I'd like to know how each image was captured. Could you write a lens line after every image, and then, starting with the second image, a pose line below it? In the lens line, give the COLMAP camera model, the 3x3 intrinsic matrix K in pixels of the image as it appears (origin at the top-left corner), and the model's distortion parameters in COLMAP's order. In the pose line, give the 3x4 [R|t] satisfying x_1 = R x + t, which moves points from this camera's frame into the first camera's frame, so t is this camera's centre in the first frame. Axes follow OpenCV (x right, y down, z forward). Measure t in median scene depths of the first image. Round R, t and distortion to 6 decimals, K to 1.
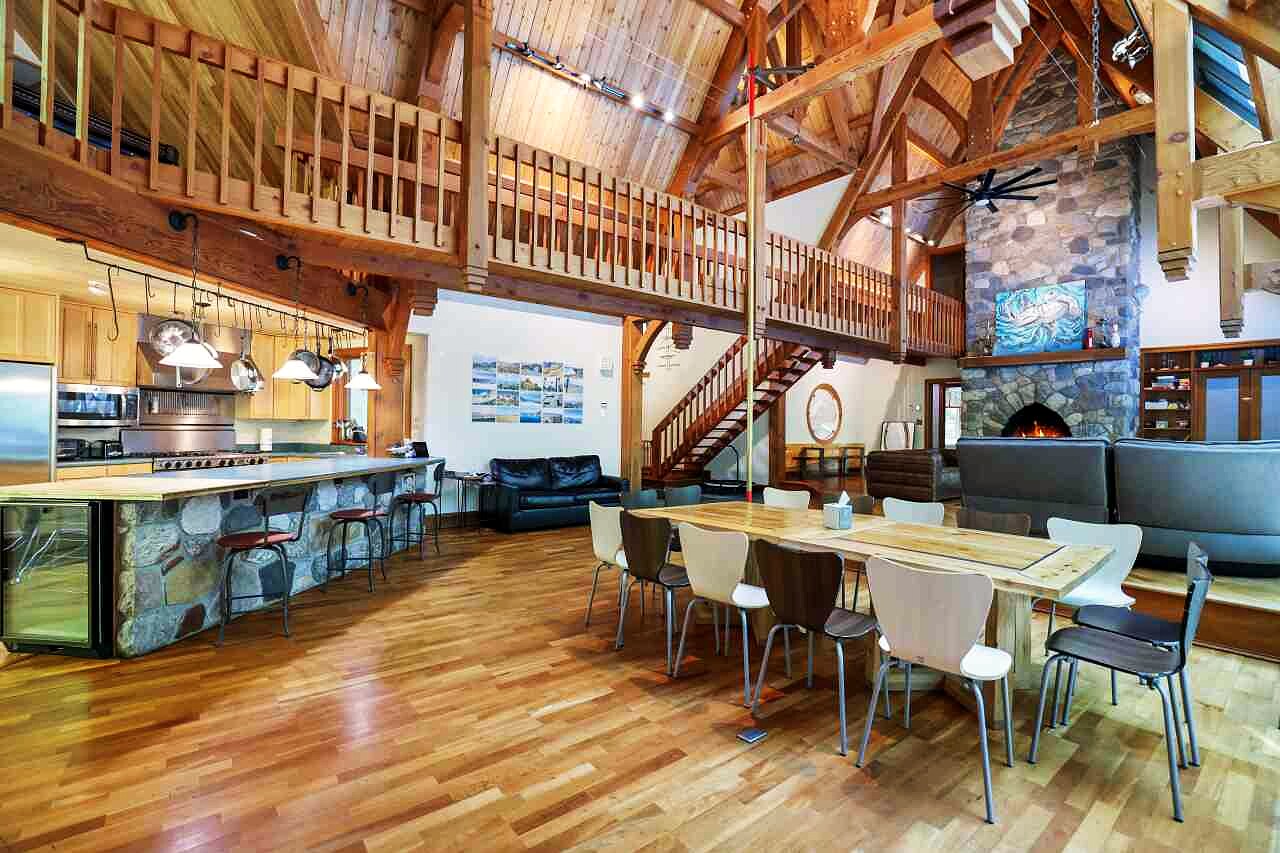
lens RADIAL K [[594.5, 0, 636.0], [0, 594.5, 426.4], [0, 0, 1]] dist [-0.003752, -0.000559]
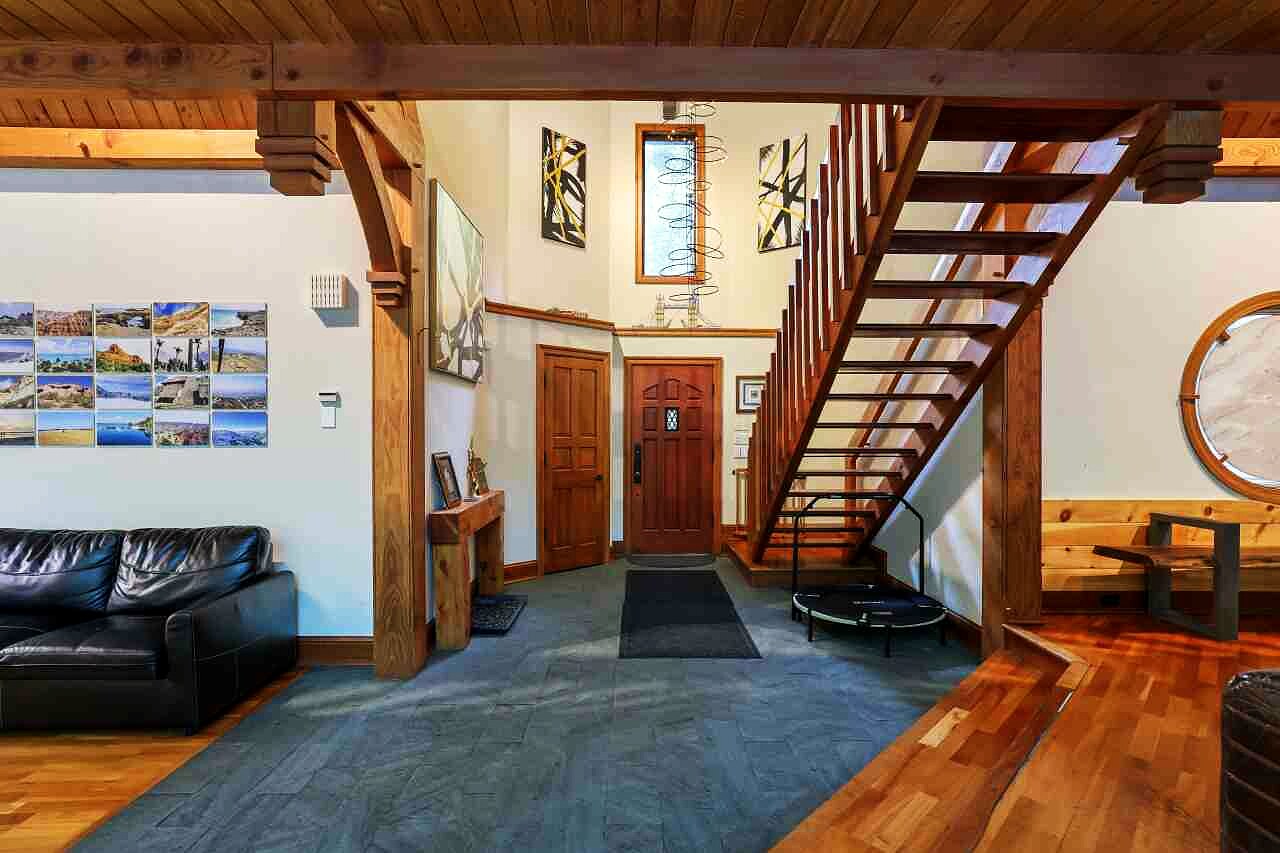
lens RADIAL K [[594.5, 0, 646.9], [0, 594.5, 420.3], [0, 0, 1]] dist [-0.003752, -0.000559]
pose [[0.781056, -0.006065, -0.624431, 0.383857], [0.010670, 0.999936, 0.003635, -0.021752], [0.624370, -0.009502, 0.781071, 0.876457]]
